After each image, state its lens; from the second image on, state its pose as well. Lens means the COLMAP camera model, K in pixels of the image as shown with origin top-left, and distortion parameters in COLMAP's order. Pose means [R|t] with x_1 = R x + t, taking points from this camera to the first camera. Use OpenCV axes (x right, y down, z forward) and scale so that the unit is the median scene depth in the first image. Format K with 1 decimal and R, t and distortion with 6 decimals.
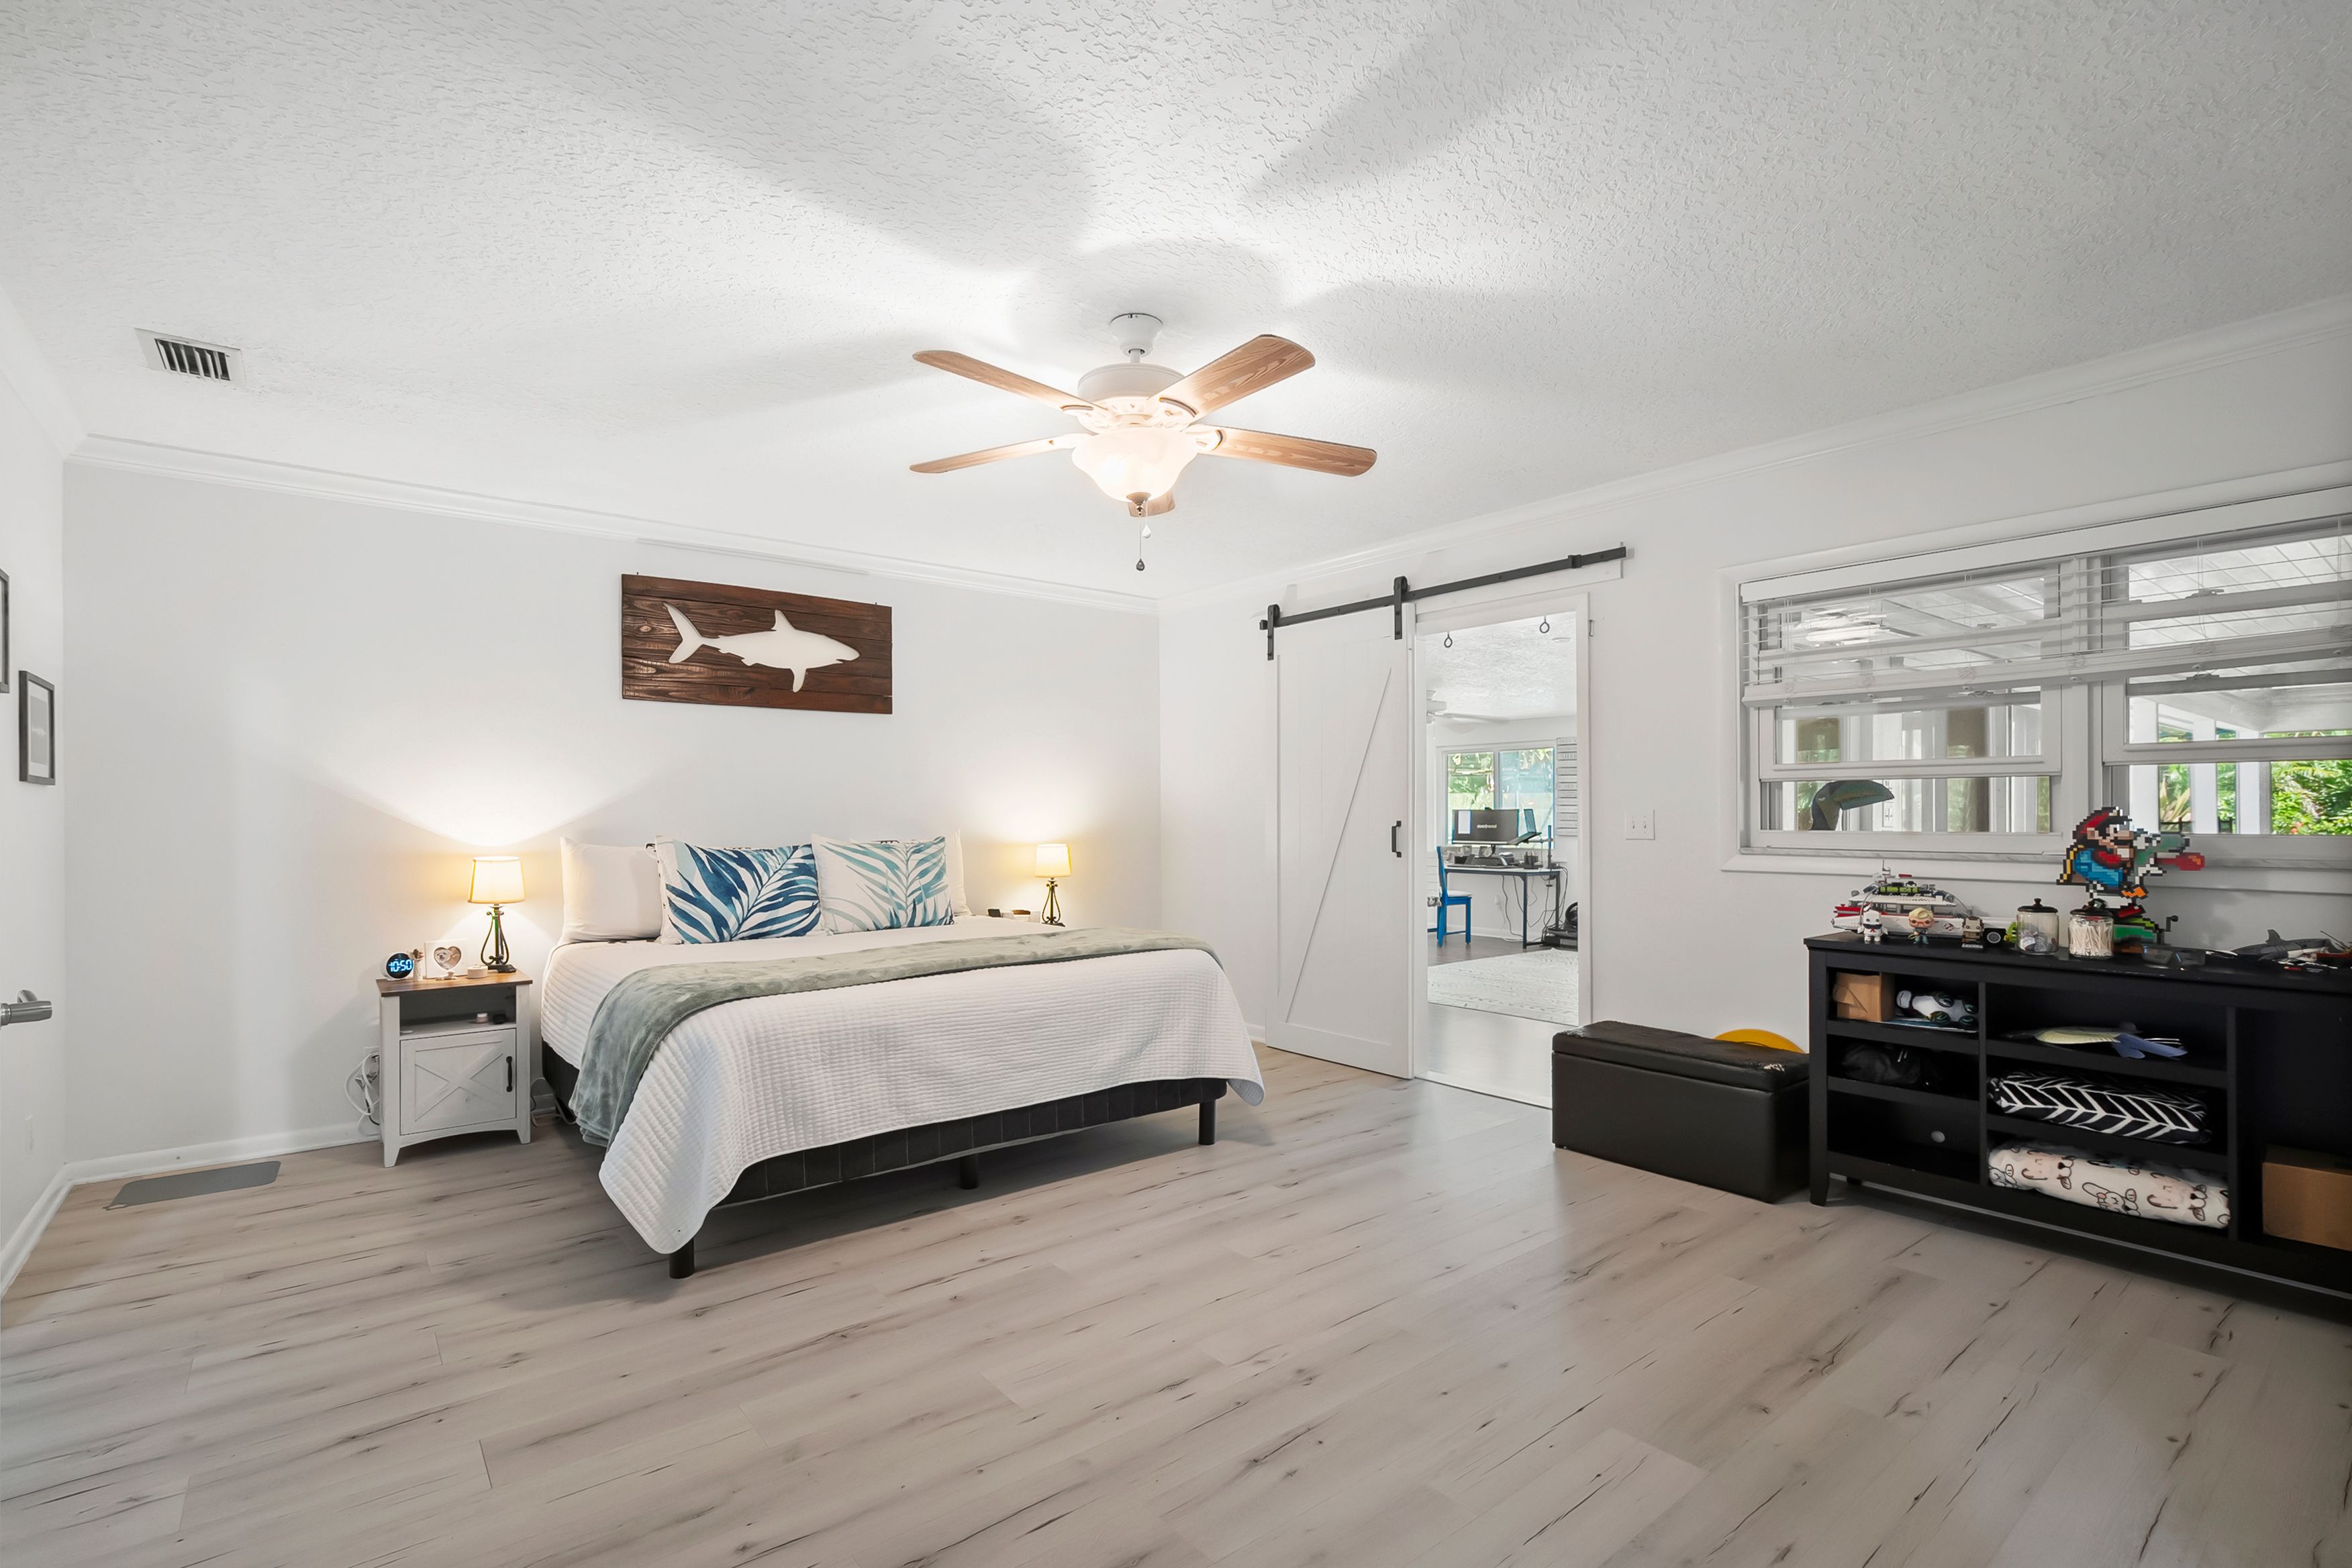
lens RADIAL K [[1069.3, 0, 1194.7], [0, 1069.3, 792.2], [0, 0, 1]] dist [-0.004893, 0.001340]
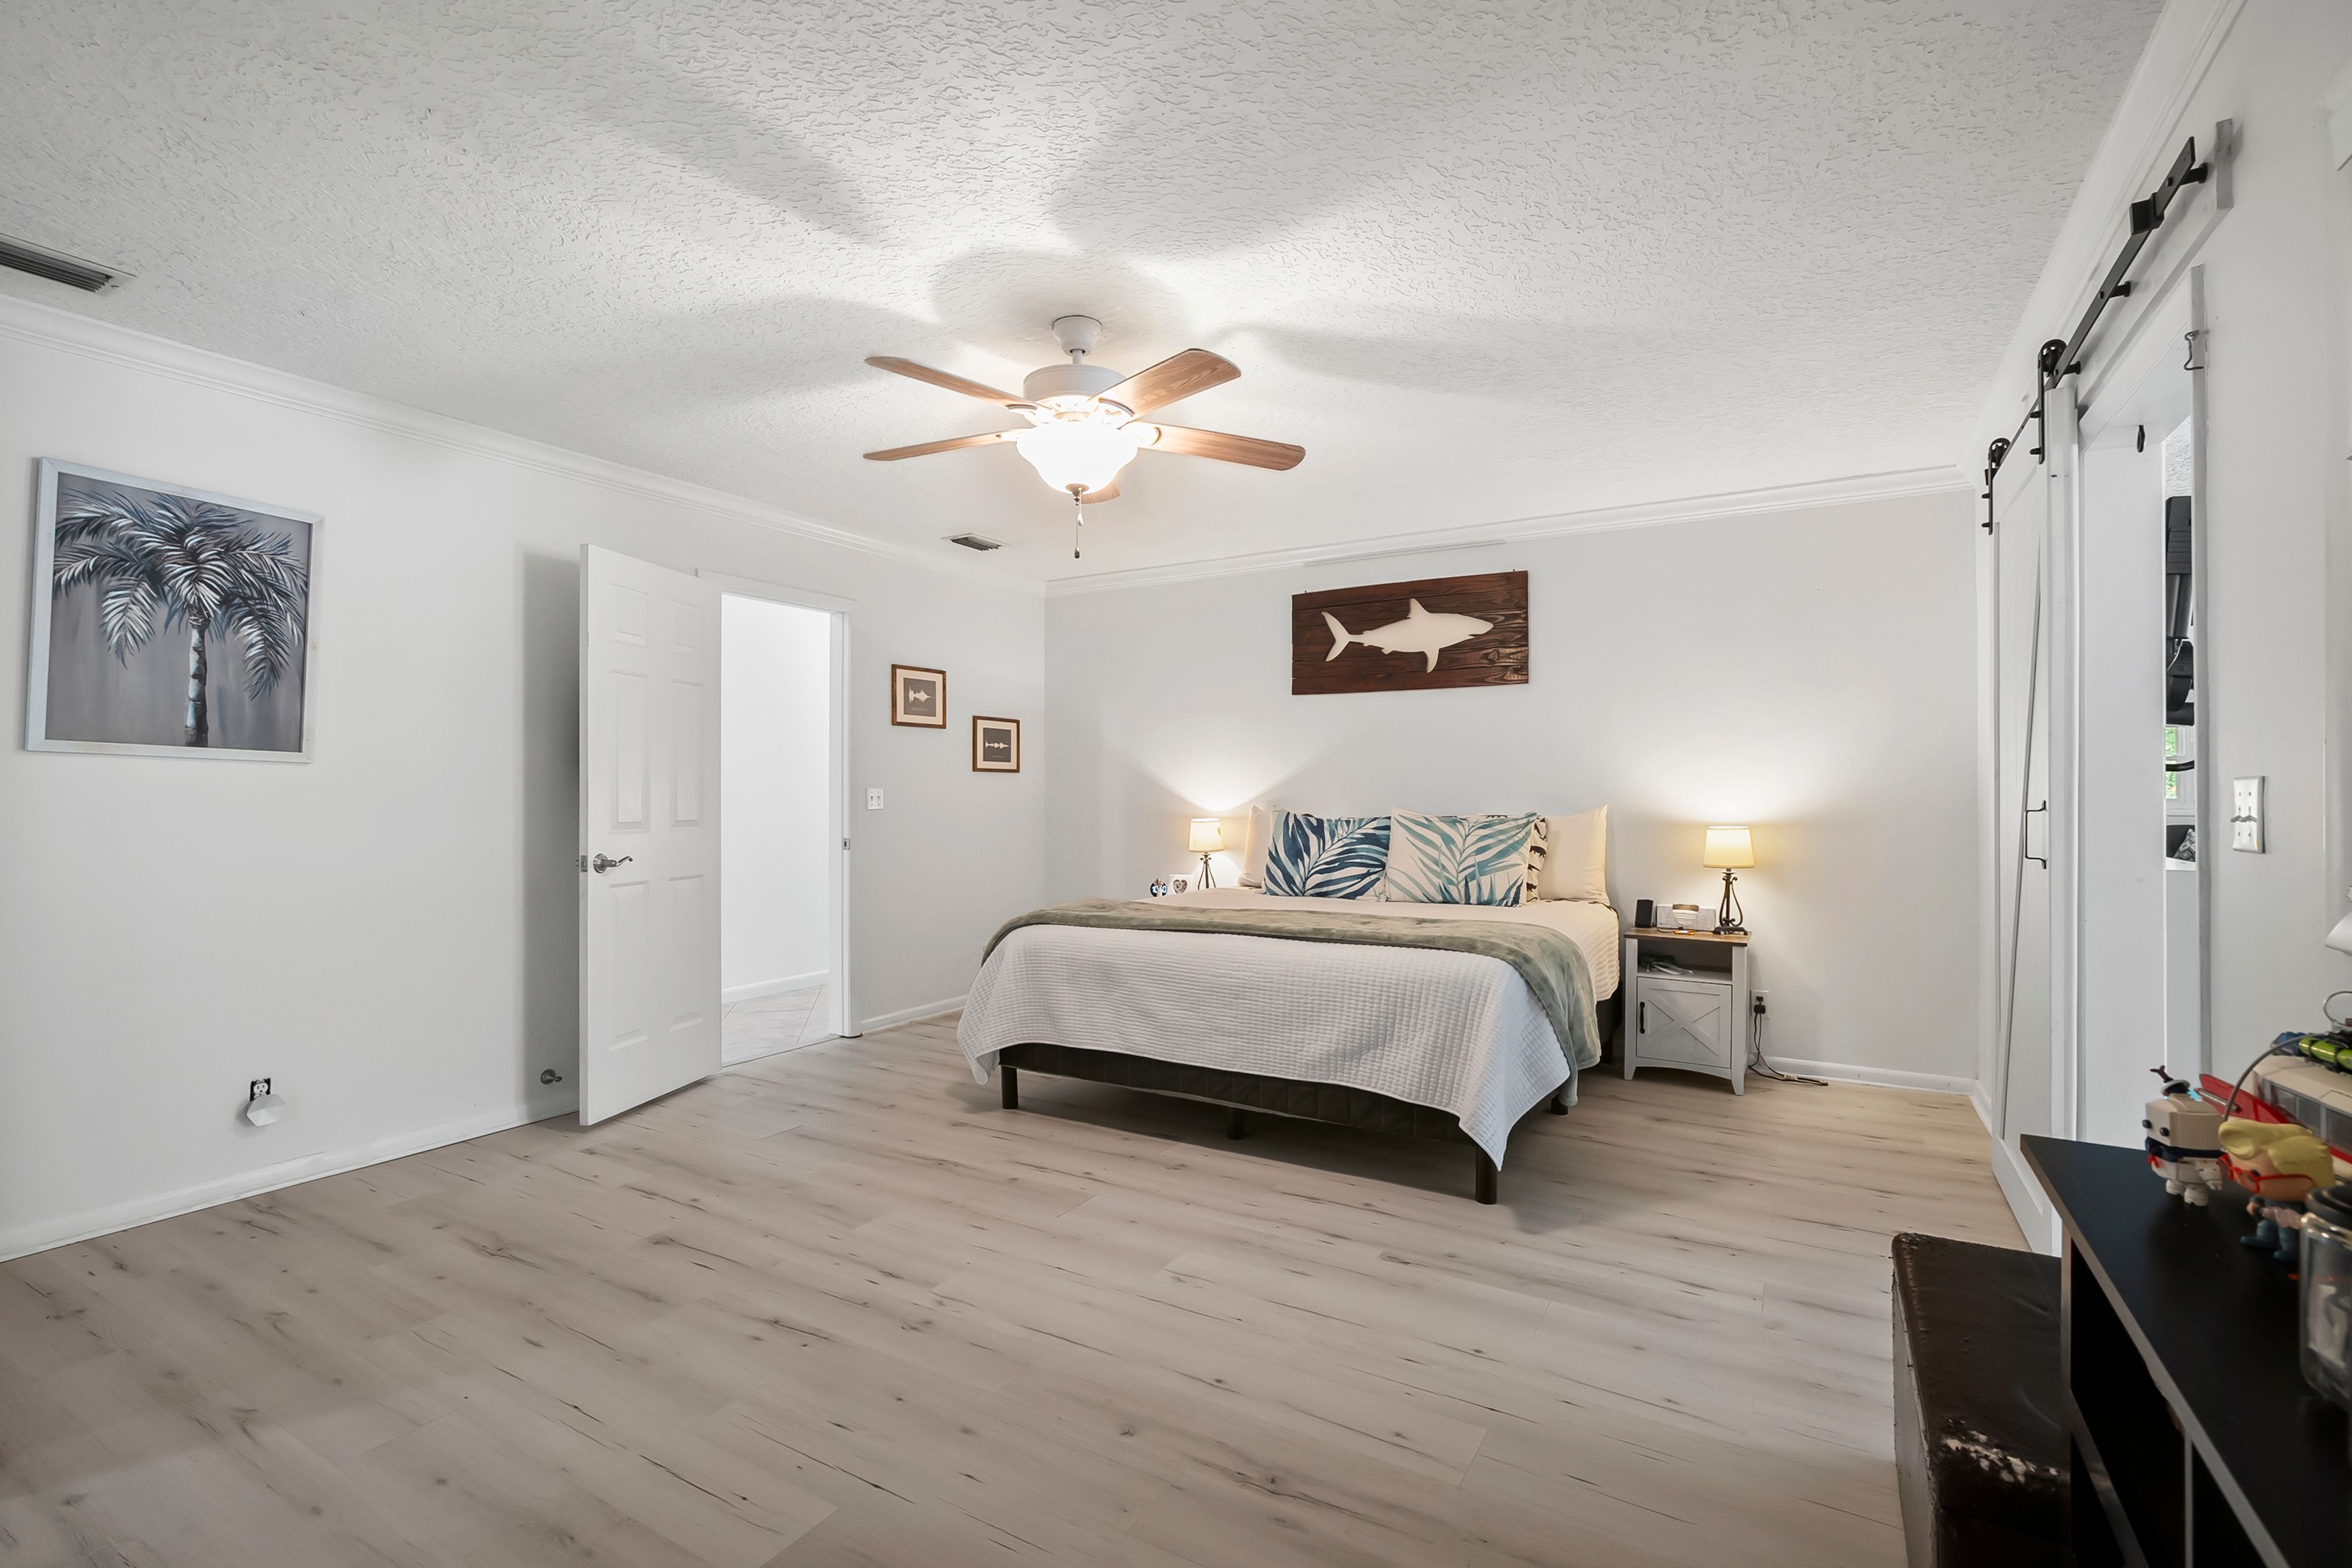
lens RADIAL K [[1069.3, 0, 1176.5], [0, 1069.3, 780.7], [0, 0, 1]] dist [-0.004893, 0.001340]
pose [[0.341951, -0.005458, -0.939702, 0.595566], [0.020467, 0.999789, 0.001641, 0.007203], [0.939495, -0.019794, 0.341991, 0.448948]]
